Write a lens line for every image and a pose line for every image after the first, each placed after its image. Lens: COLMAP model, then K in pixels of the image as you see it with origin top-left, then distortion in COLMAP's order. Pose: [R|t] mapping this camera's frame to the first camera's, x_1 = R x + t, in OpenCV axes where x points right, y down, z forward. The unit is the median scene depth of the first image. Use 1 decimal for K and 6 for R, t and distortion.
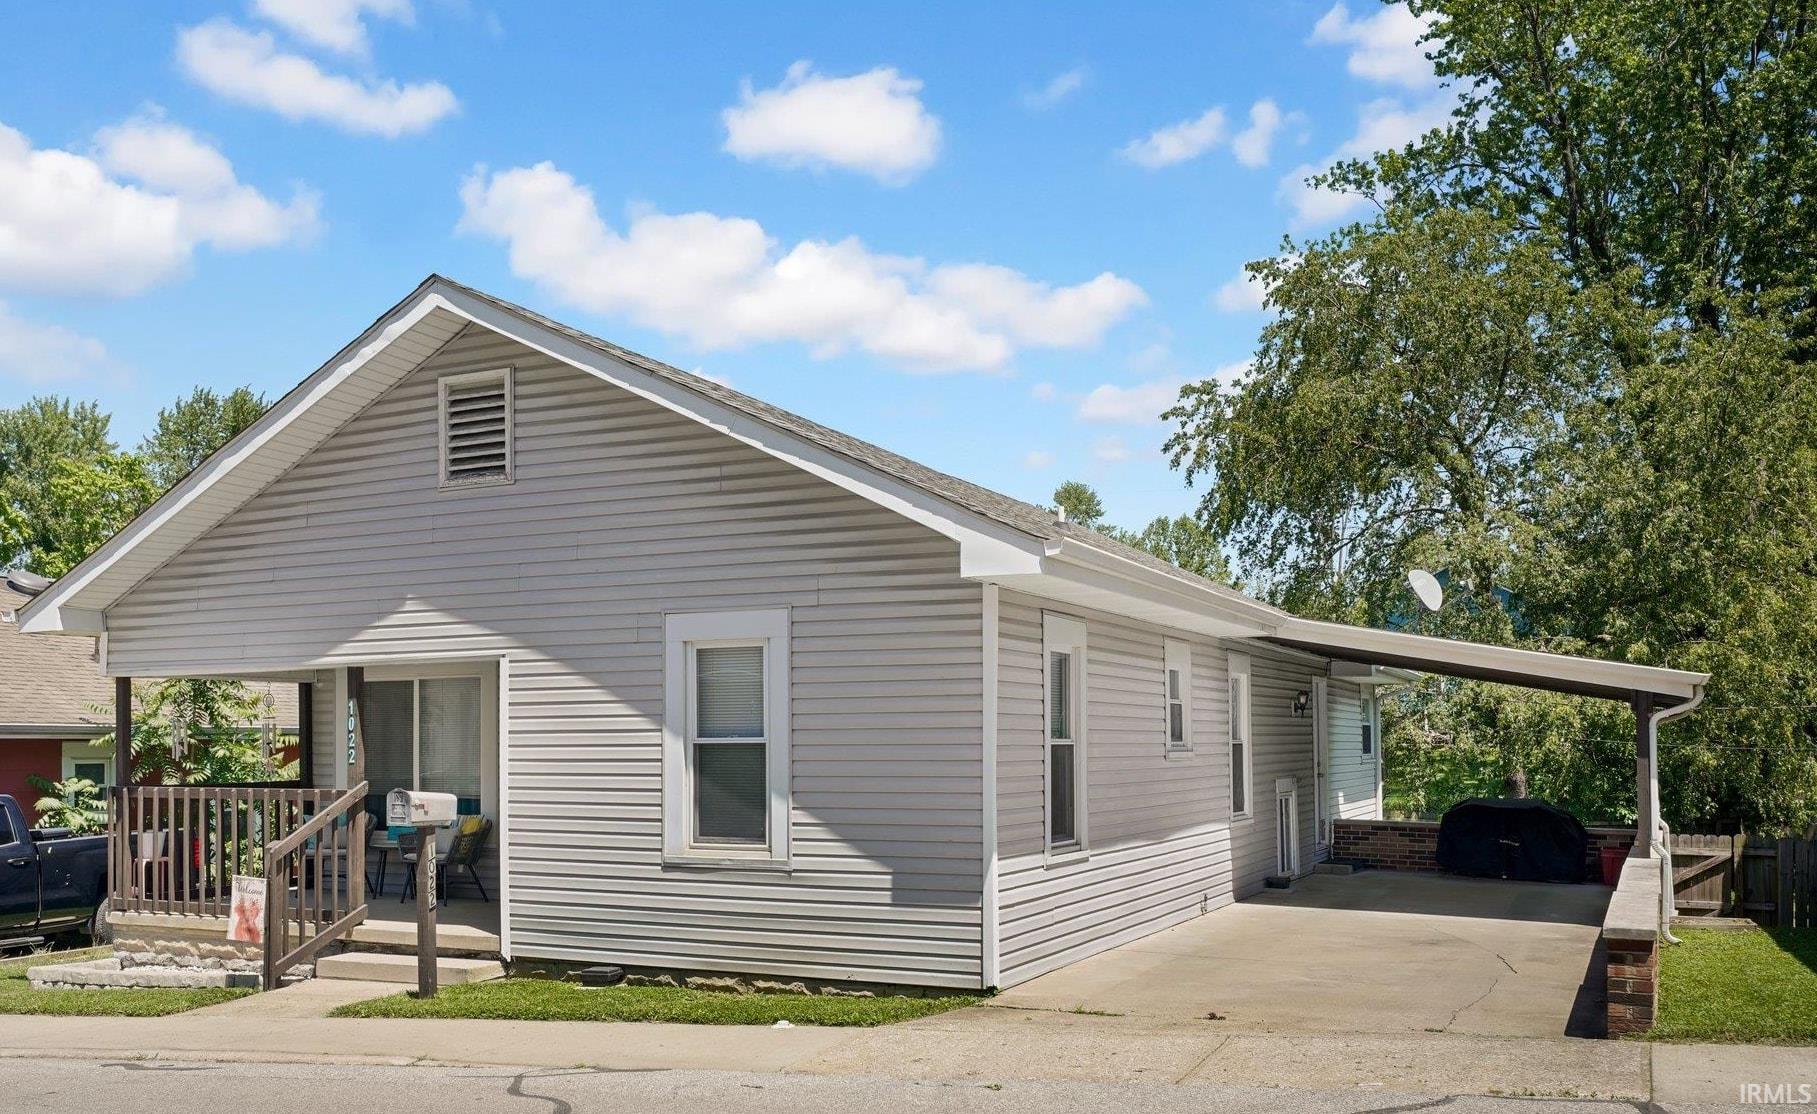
lens RADIAL K [[1582.4, 0, 902.0], [0, 1582.4, 566.9], [0, 0, 1]] dist [-0.003410, 0.004139]
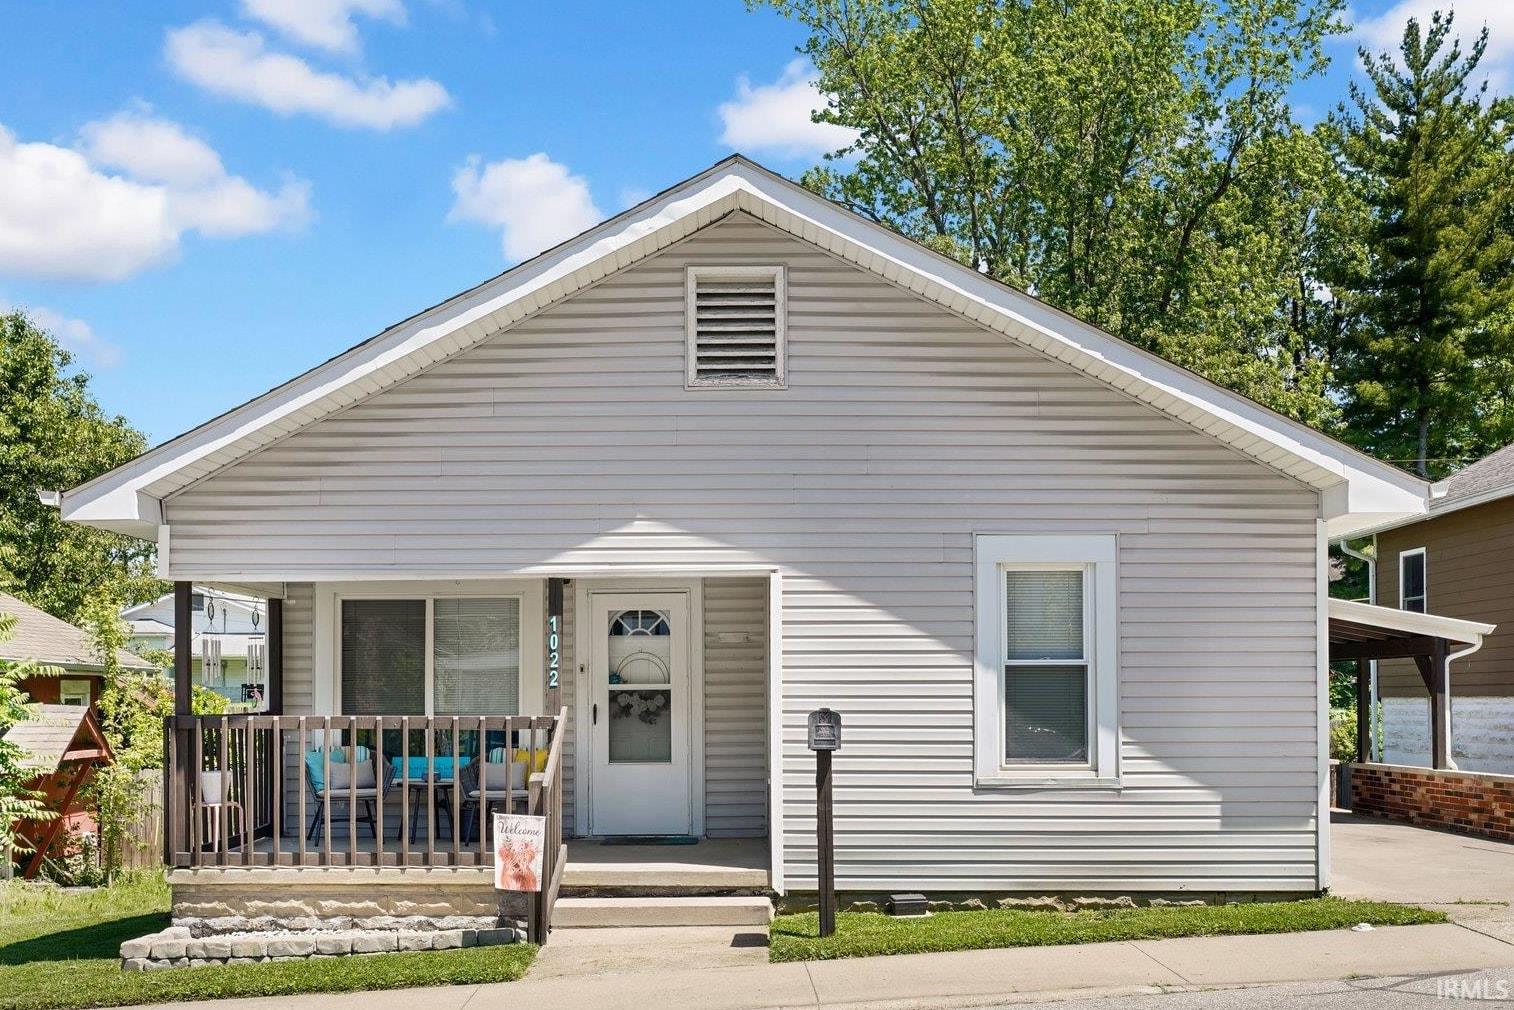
lens RADIAL K [[1443.6, 0, 790.9], [0, 1443.6, 542.0], [0, 0, 1]] dist [0.001766, 0.000000]
pose [[0.899291, 0.049295, 0.434563, -0.607577], [-0.051189, 0.998662, -0.007353, 0.043999], [-0.434344, -0.015632, 0.900611, 0.221249]]
